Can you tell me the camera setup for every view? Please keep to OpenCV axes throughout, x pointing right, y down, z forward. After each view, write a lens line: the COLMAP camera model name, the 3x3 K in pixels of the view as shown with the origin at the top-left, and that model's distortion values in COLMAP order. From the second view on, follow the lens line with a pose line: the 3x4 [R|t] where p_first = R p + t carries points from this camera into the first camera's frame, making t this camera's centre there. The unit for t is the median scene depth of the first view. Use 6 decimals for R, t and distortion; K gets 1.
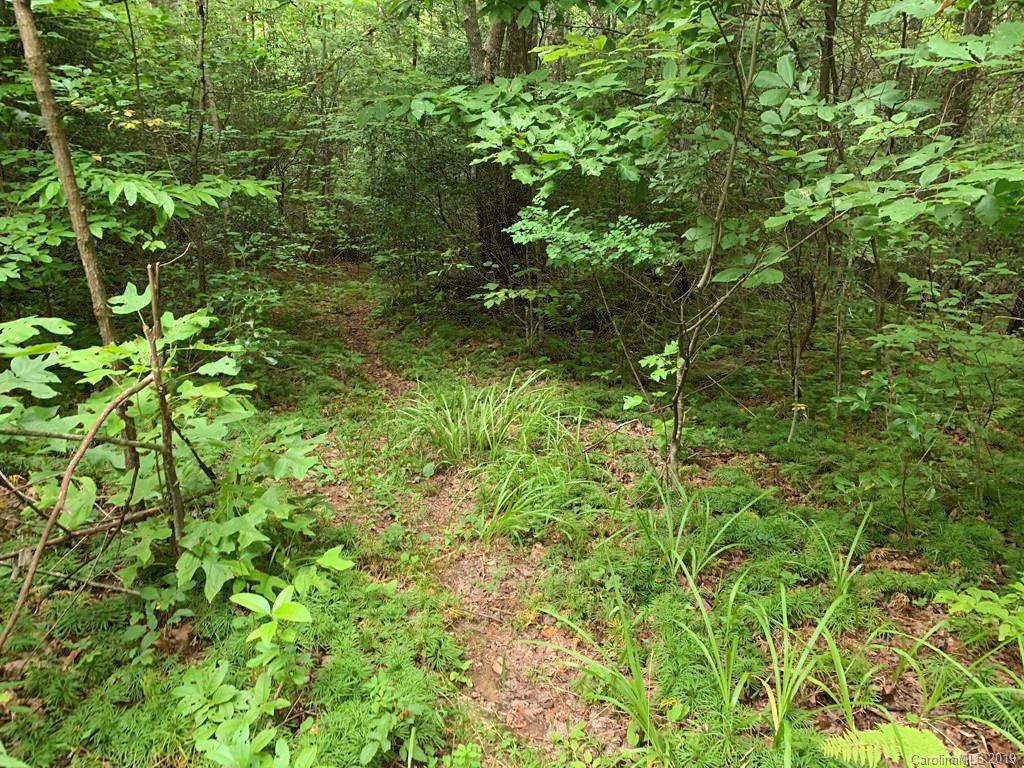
lens RADIAL K [[716.4, 0, 512.0], [0, 716.4, 384.0], [0, 0, 1]] dist [0.006609, -0.000893]
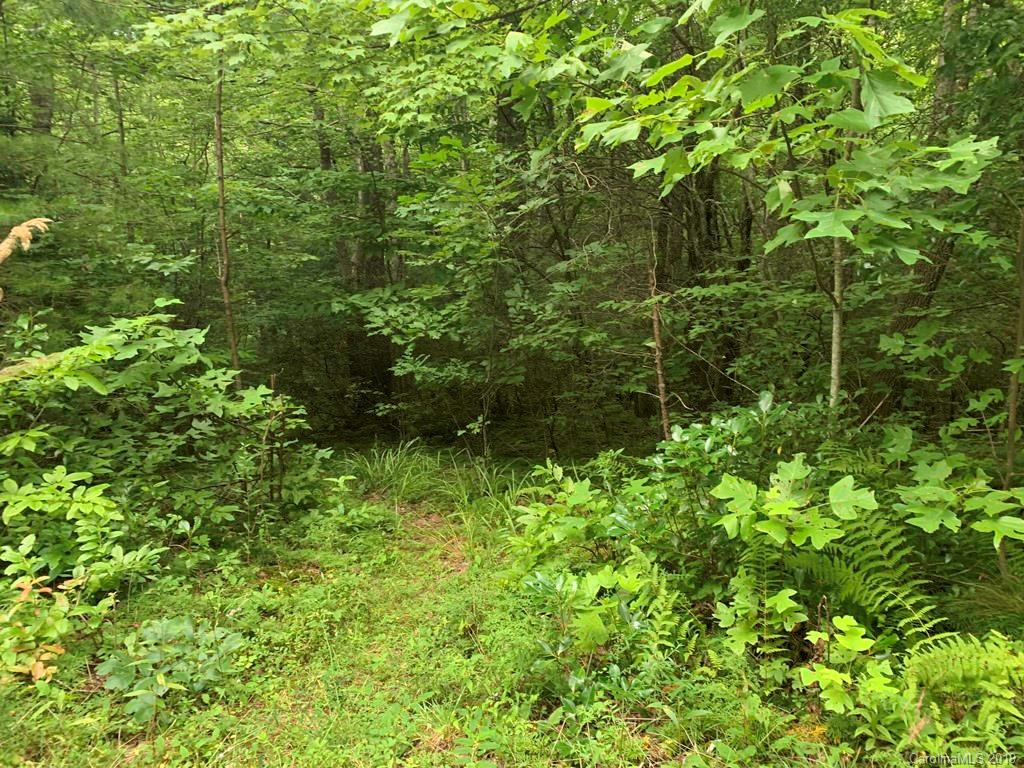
lens RADIAL K [[716.4, 0, 512.0], [0, 716.4, 384.0], [0, 0, 1]] dist [0.006609, -0.000893]
pose [[0.974978, -0.050432, 0.216505, -0.101918], [0.098671, 0.970907, -0.218184, 0.248098], [-0.199203, 0.234087, 0.951589, -0.784365]]
